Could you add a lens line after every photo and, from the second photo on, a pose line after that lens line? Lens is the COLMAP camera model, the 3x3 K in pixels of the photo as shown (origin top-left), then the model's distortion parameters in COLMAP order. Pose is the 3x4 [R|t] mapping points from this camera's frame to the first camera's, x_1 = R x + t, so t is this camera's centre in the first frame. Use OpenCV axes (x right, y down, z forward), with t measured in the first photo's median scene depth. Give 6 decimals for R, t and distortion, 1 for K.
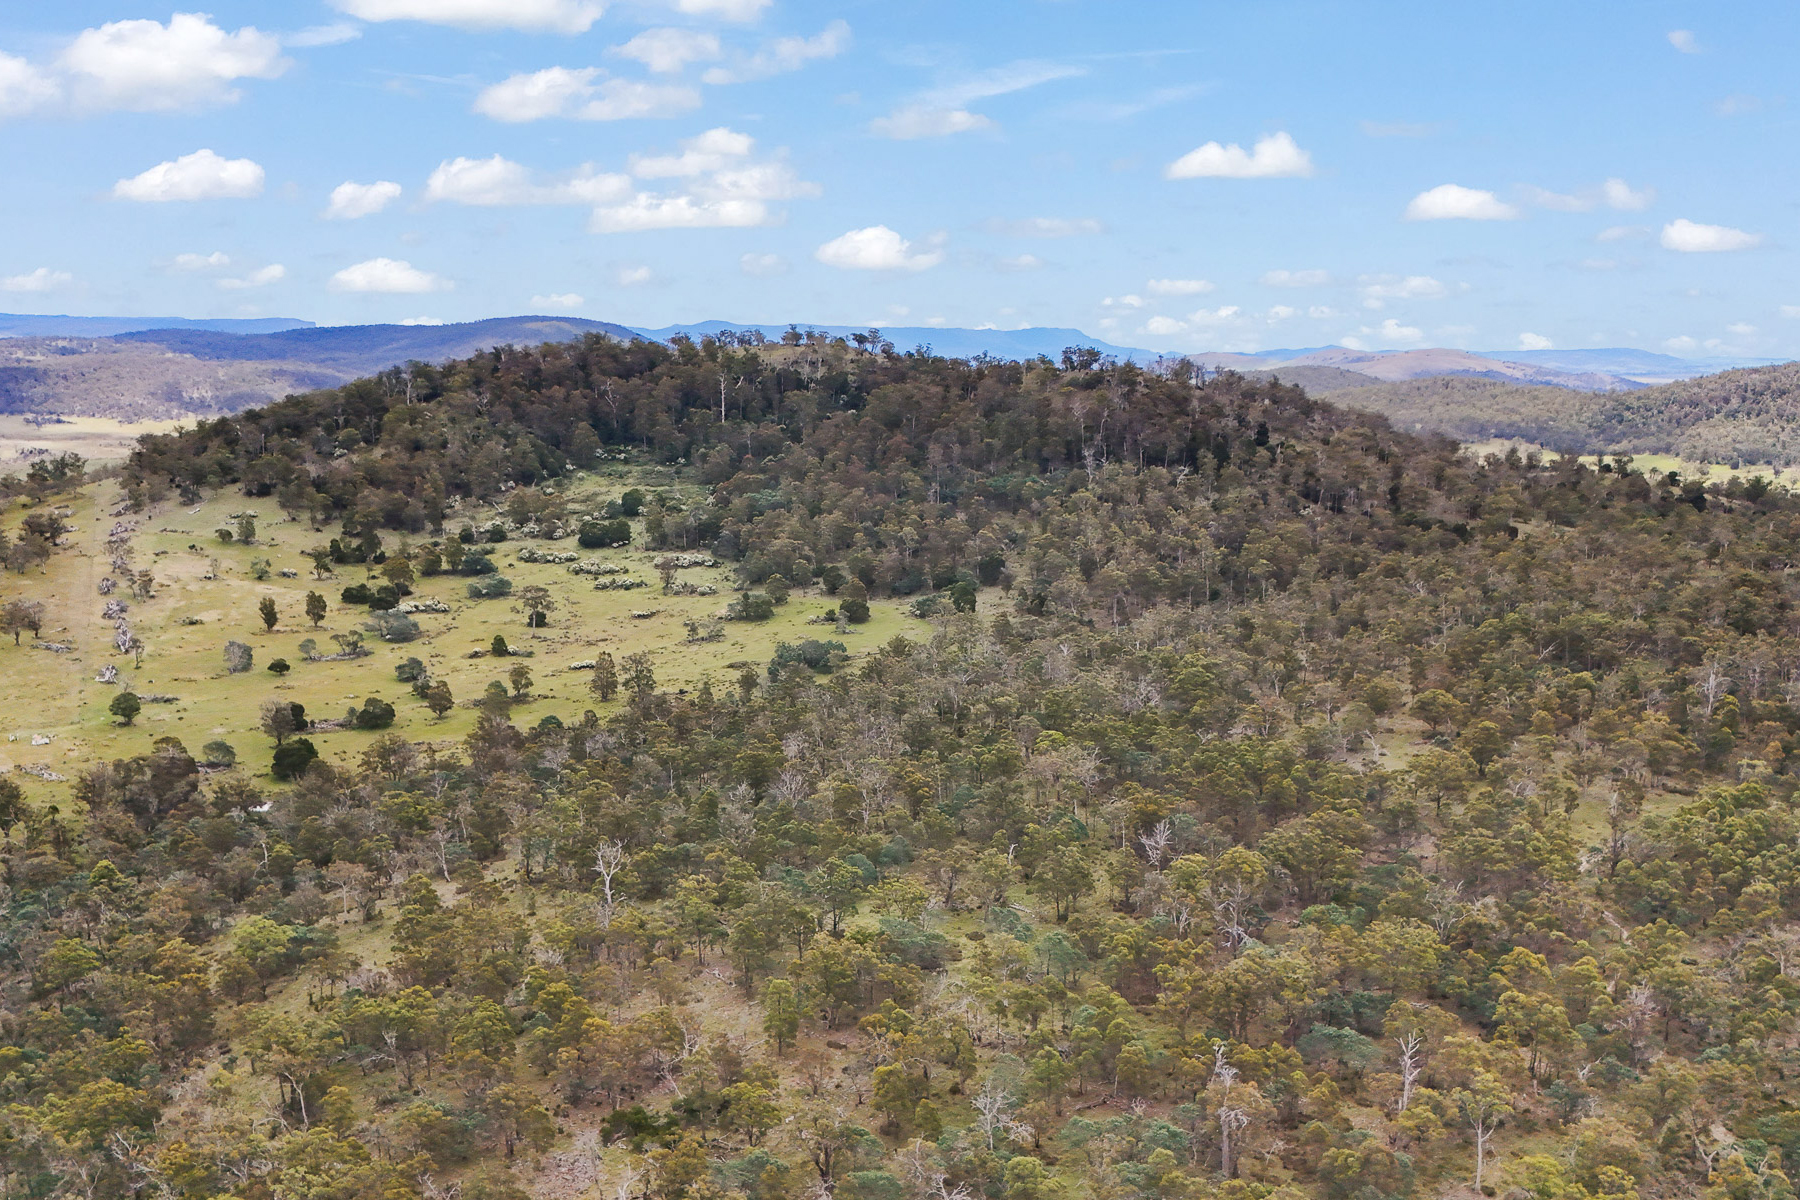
lens RADIAL K [[1507.1, 0, 901.7], [0, 1507.1, 600.4], [0, 0, 1]] dist [0.004902, -0.006357]
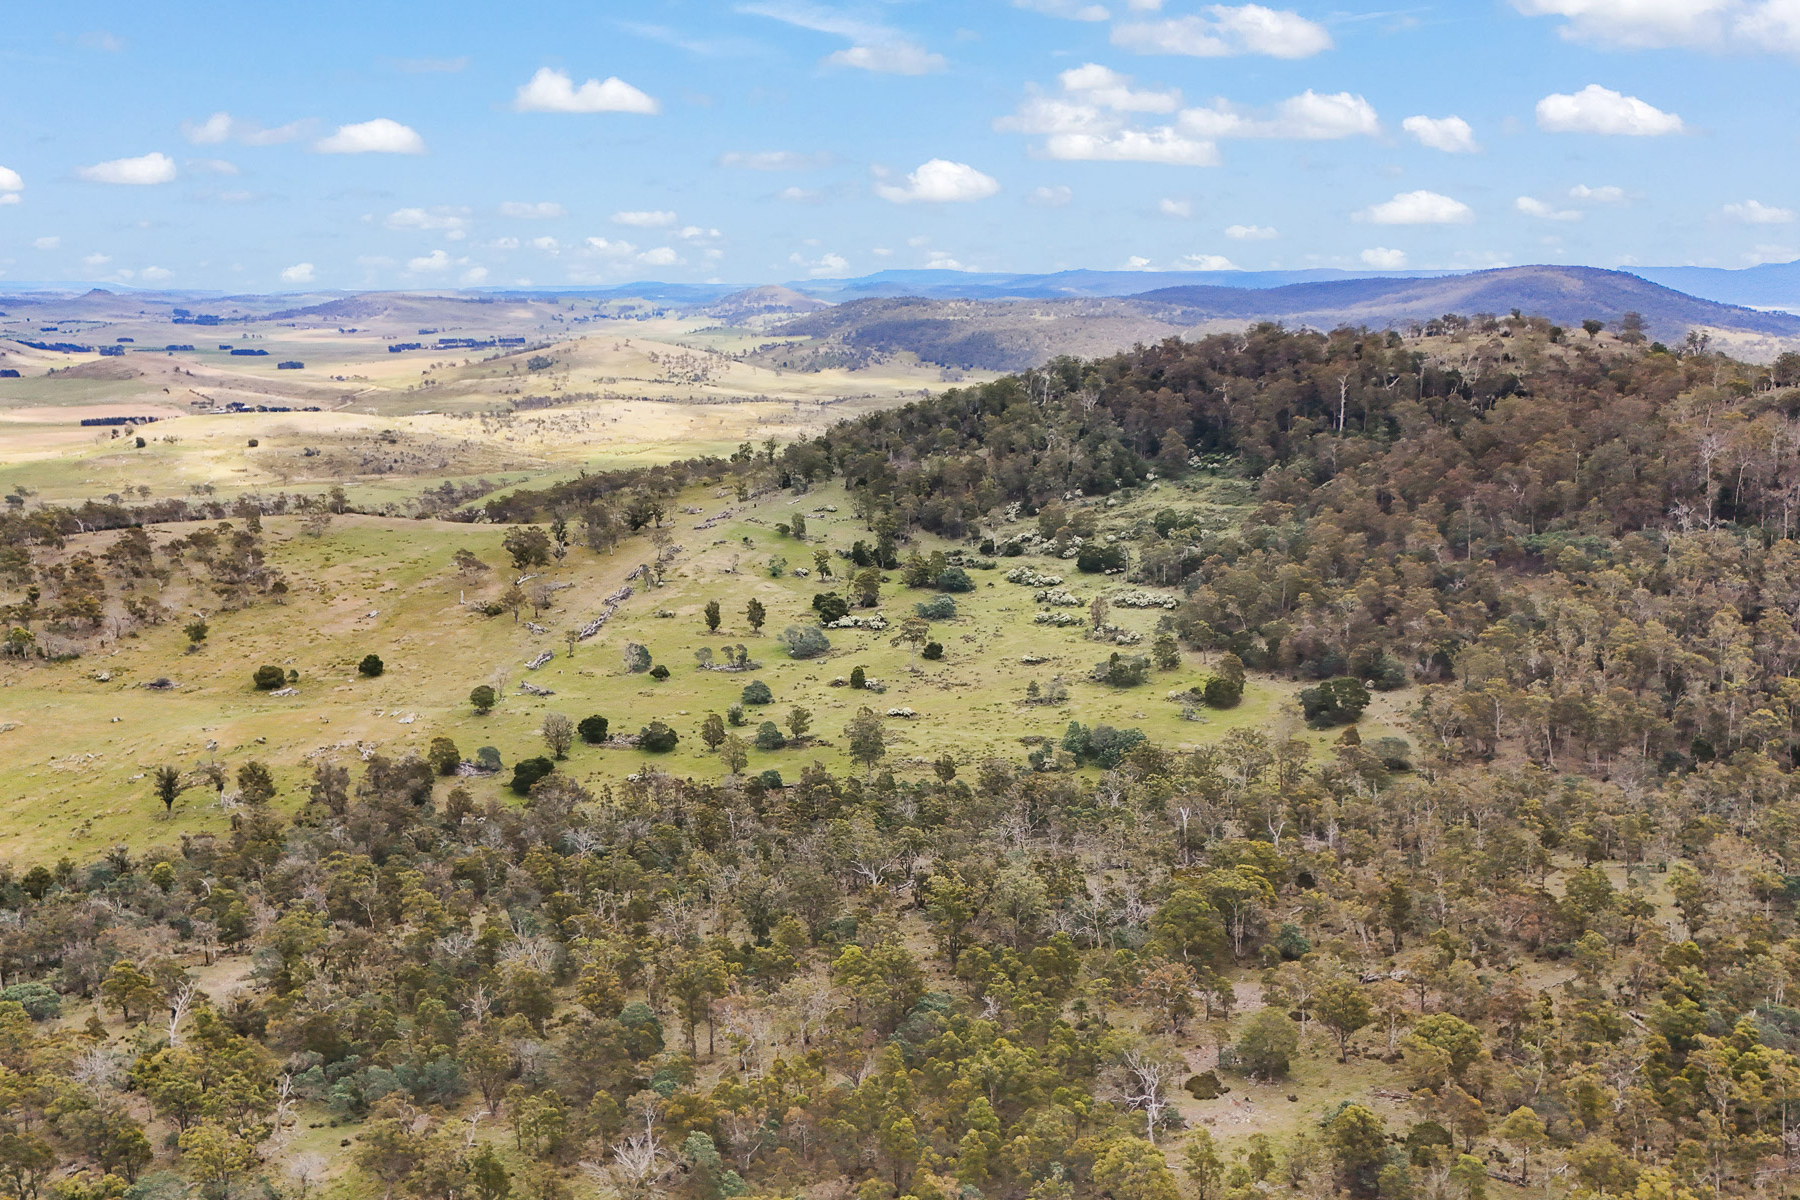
lens RADIAL K [[1507.1, 0, 905.7], [0, 1507.1, 599.1], [0, 0, 1]] dist [0.004902, -0.006357]
pose [[0.794133, 0.107904, -0.598088, 0.236779], [-0.087956, 0.994157, 0.062574, -0.058920], [0.601345, 0.002913, 0.798984, 0.156522]]
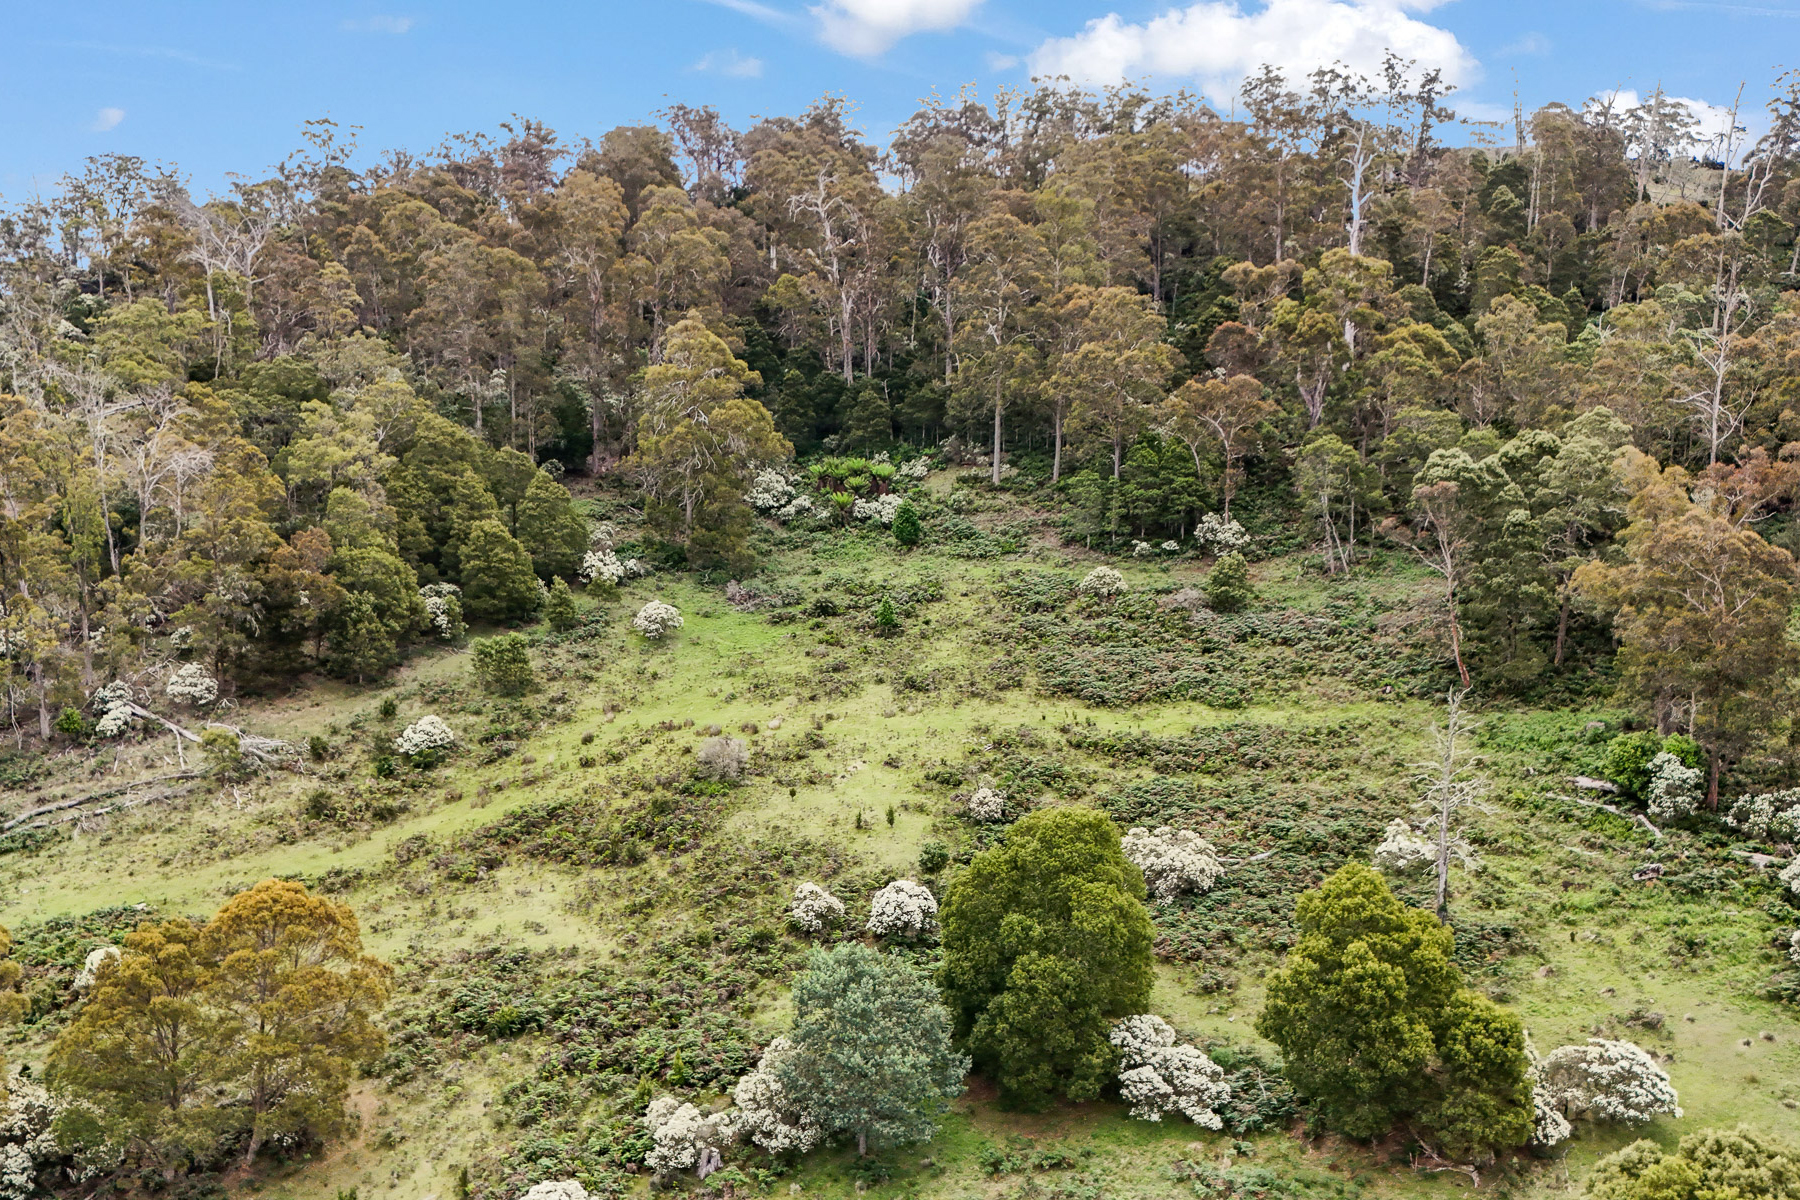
lens RADIAL K [[1507.1, 0, 905.4], [0, 1507.1, 600.0], [0, 0, 1]] dist [0.004902, -0.006357]
pose [[0.990978, 0.007758, -0.133799, -0.164146], [-0.014171, 0.998792, -0.047047, -0.078178], [0.133273, 0.048518, 0.989891, 0.845836]]
